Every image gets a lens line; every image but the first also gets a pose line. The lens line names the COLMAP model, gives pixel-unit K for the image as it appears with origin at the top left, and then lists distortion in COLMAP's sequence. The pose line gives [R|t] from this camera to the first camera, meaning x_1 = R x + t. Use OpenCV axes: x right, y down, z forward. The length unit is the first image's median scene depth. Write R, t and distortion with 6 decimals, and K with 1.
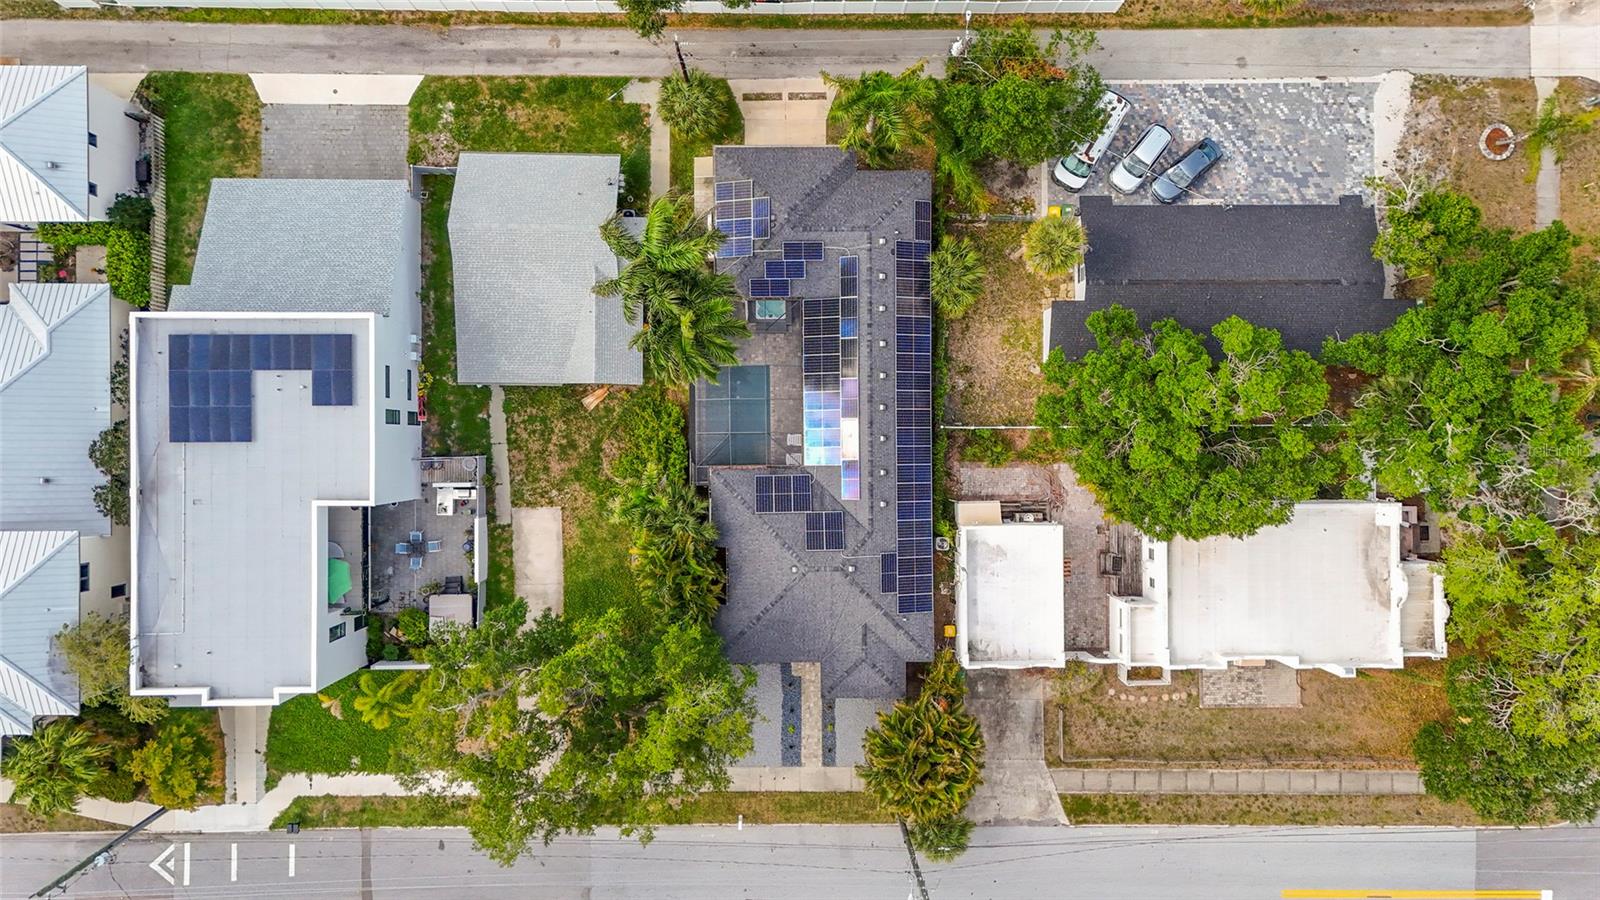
lens RADIAL K [[1172.6, 0, 809.8], [0, 1172.6, 452.7], [0, 0, 1]] dist [0.093888, -0.099538]
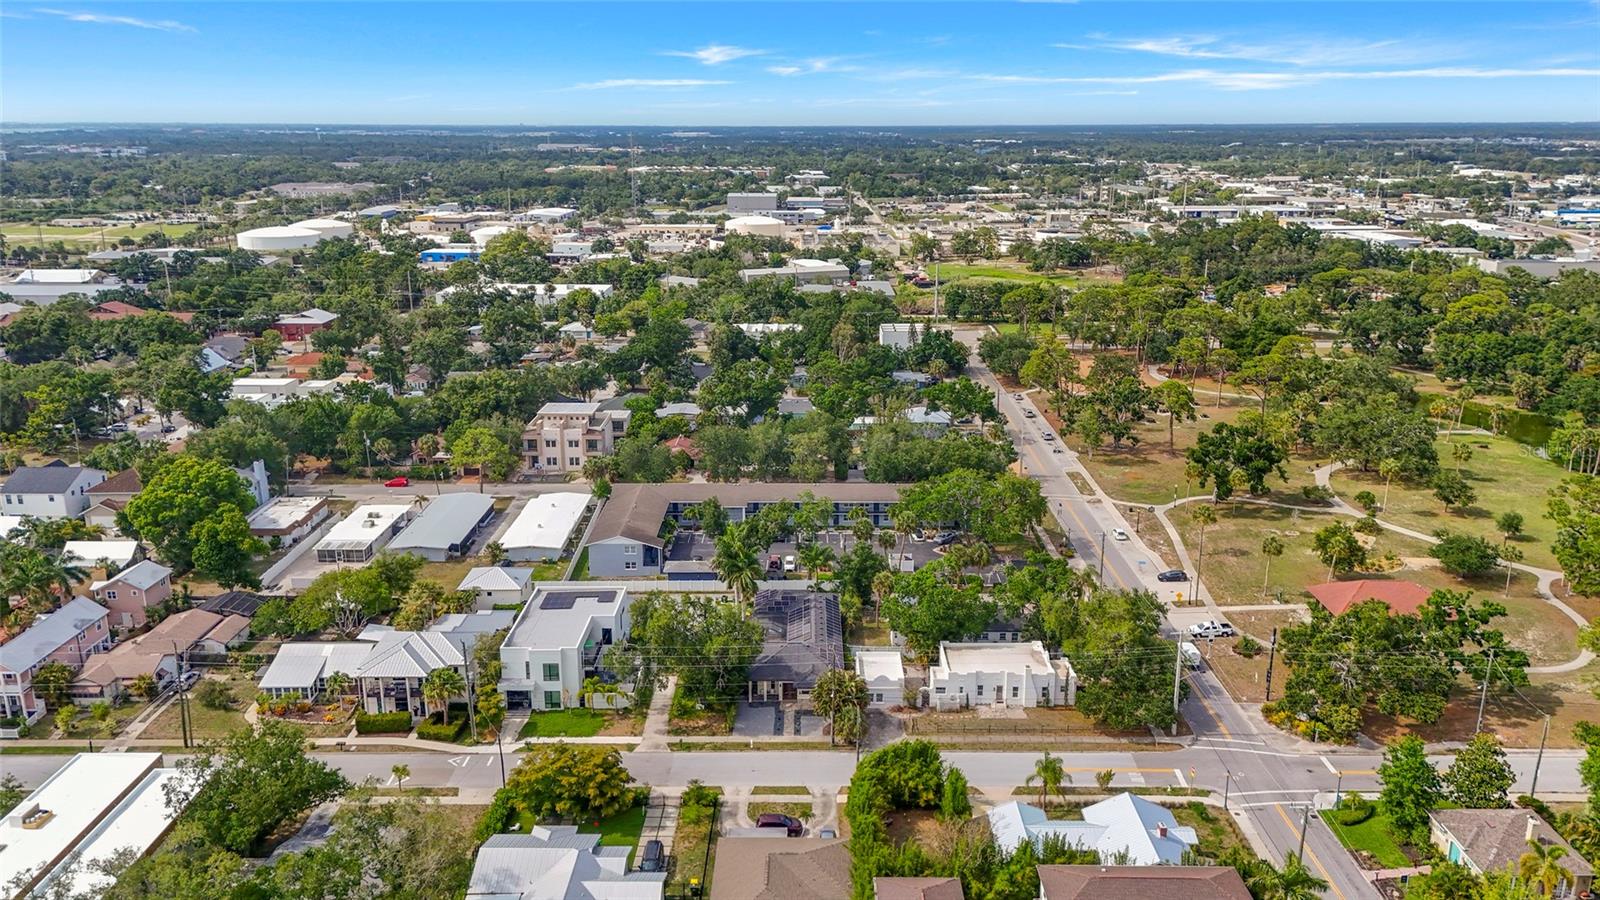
lens RADIAL K [[1172.6, 0, 809.8], [0, 1172.6, 452.7], [0, 0, 1]] dist [0.093888, -0.099538]
pose [[0.999948, -0.009405, -0.003972, 0.050051], [-0.001325, 0.266236, -0.963907, 2.064245], [0.010123, 0.963862, 0.266210, 0.009990]]
